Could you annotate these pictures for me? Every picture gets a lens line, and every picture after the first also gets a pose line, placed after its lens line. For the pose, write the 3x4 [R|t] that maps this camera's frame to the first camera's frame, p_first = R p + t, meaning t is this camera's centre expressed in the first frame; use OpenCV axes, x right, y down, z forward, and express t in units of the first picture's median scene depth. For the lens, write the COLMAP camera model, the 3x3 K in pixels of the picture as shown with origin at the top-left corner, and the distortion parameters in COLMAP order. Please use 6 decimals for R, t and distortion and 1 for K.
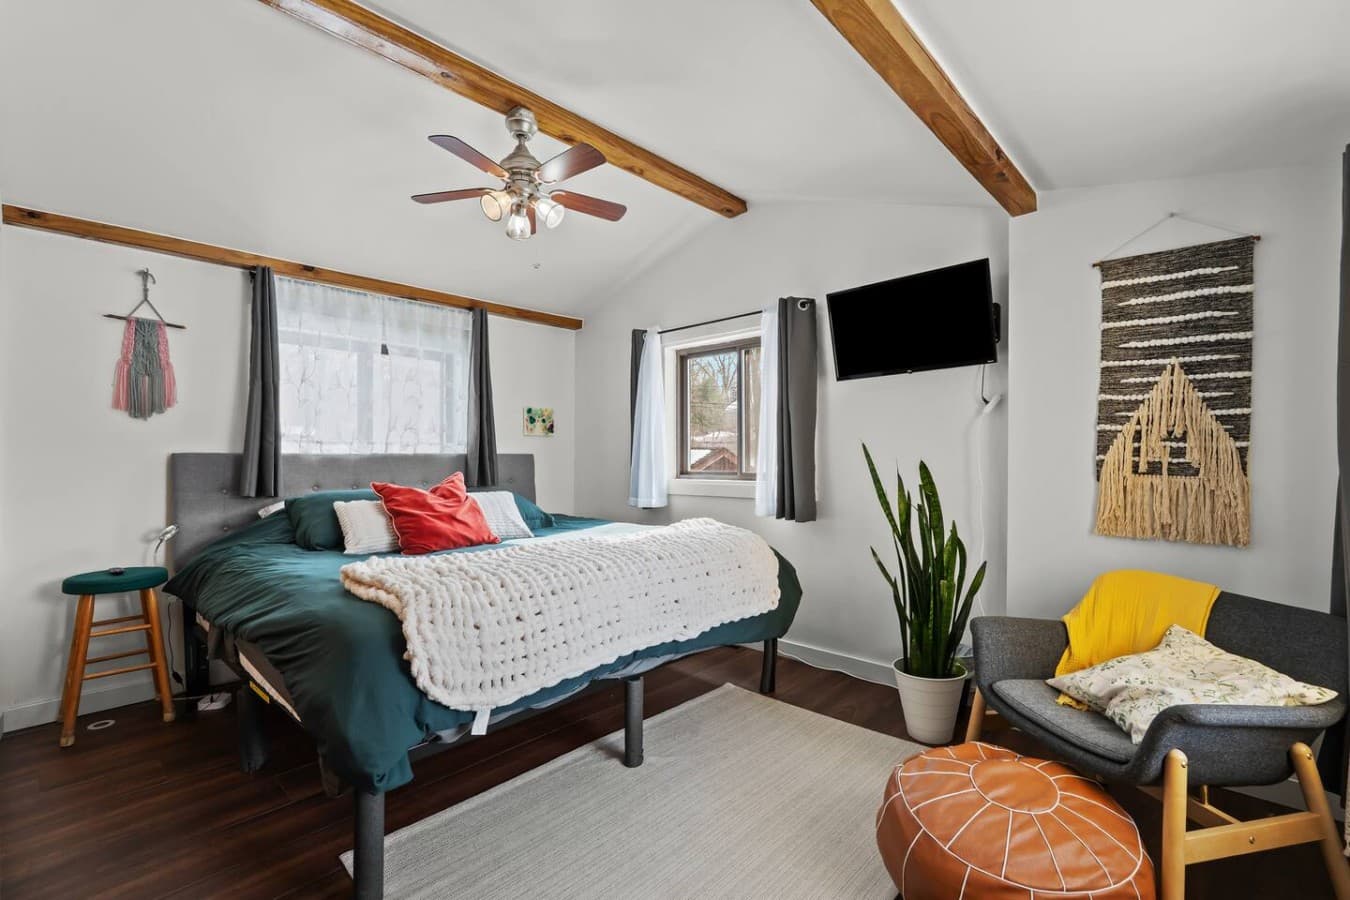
lens RADIAL K [[592.8, 0, 672.3], [0, 592.8, 455.3], [0, 0, 1]] dist [-0.002779, 0.000470]
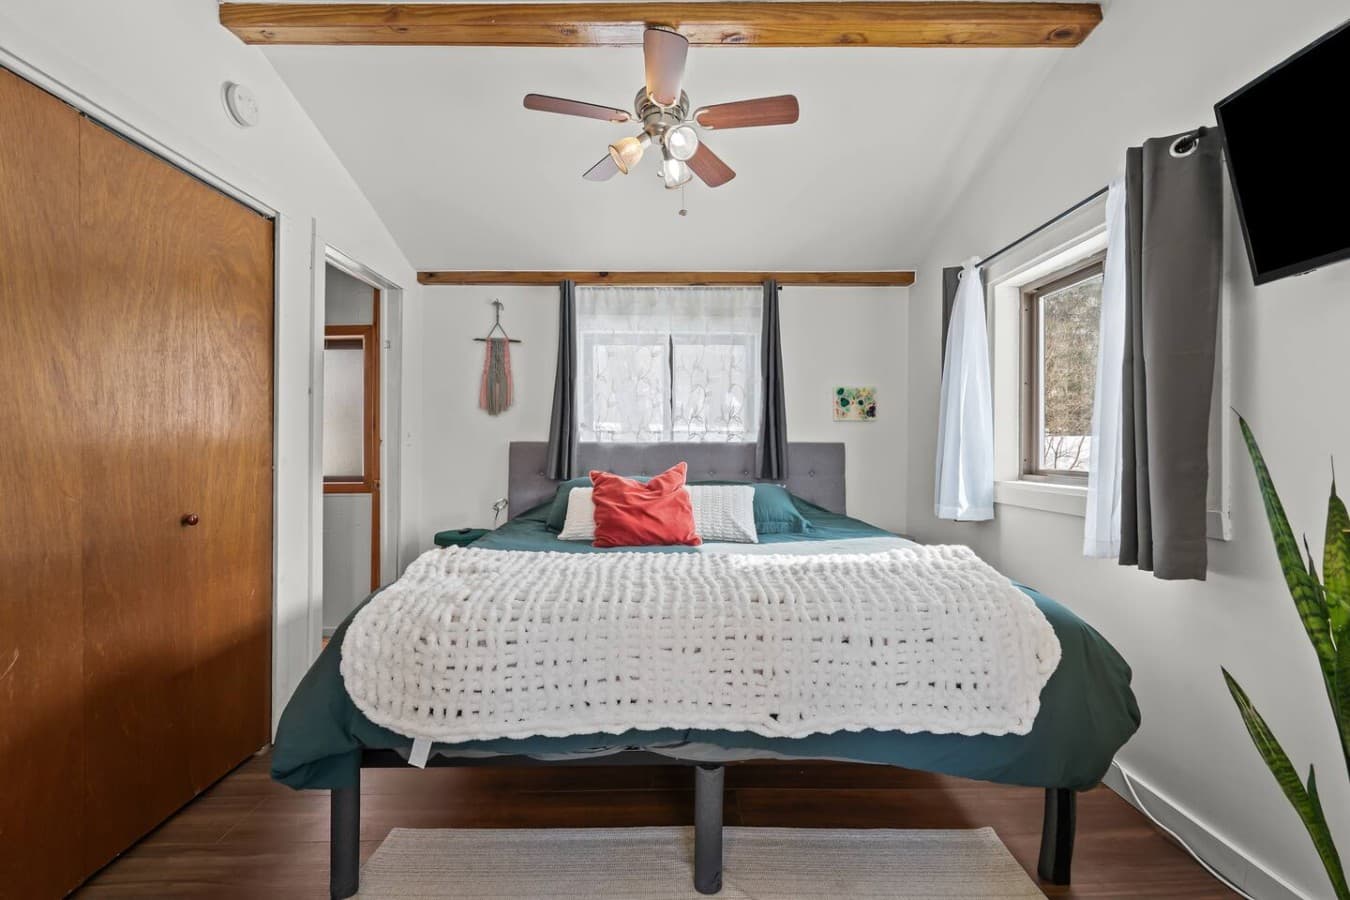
lens RADIAL K [[592.8, 0, 679.6], [0, 592.8, 447.4], [0, 0, 1]] dist [-0.002779, 0.000470]
pose [[0.693417, 0.006974, -0.720502, 0.378382], [-0.001913, 0.999967, 0.007838, -0.003049], [0.720534, -0.004056, 0.693408, 0.452546]]
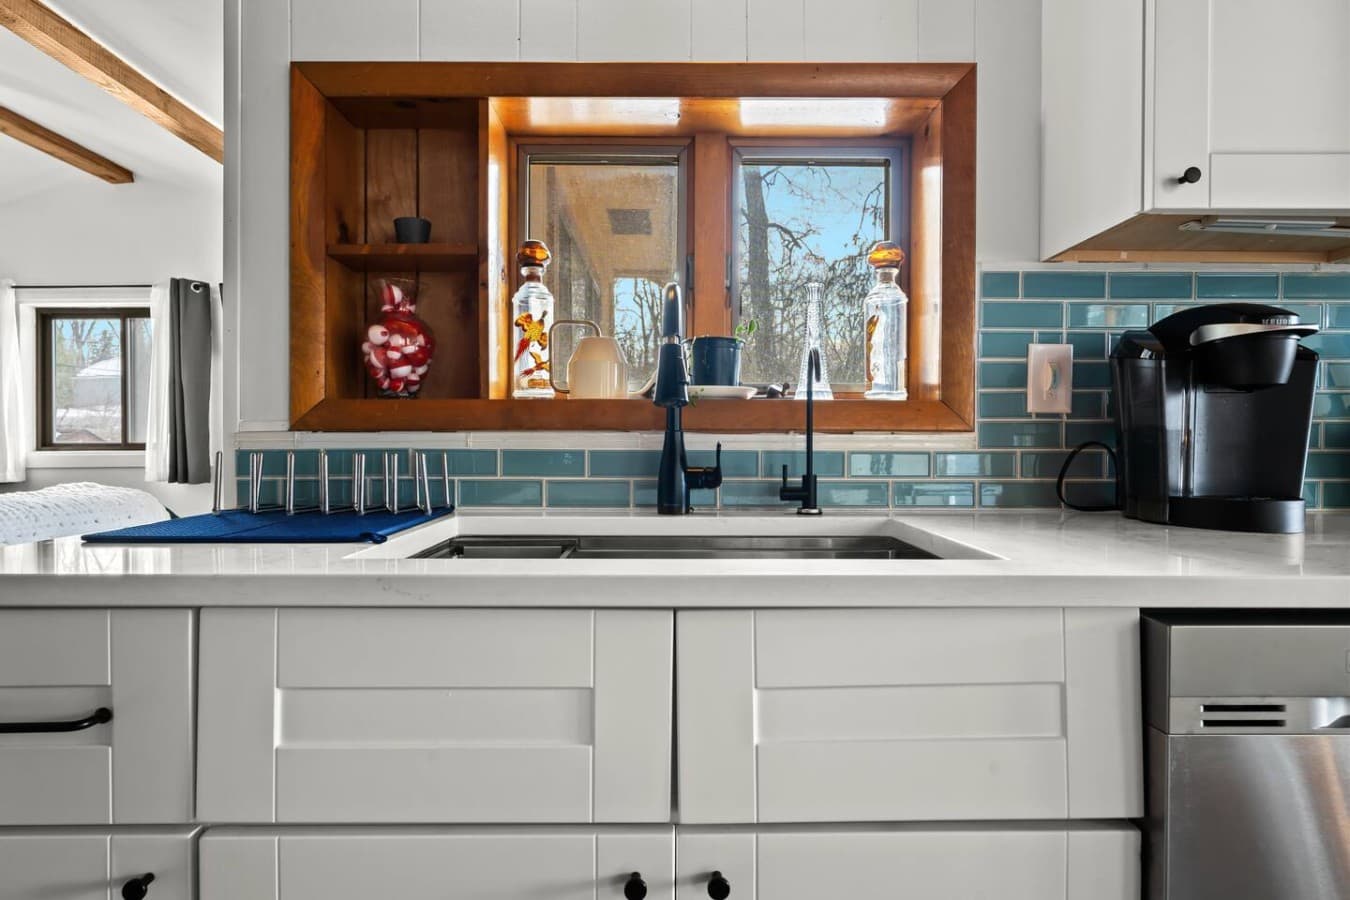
lens RADIAL K [[752.6, 0, 674.8], [0, 752.6, 452.3], [0, 0, 1]] dist [-0.005002, -0.001731]
pose [[0.724696, -0.005368, 0.689047, -0.127424], [0.000855, 0.999976, 0.006891, 0.056556], [-0.689068, -0.004405, 0.724684, -0.816101]]
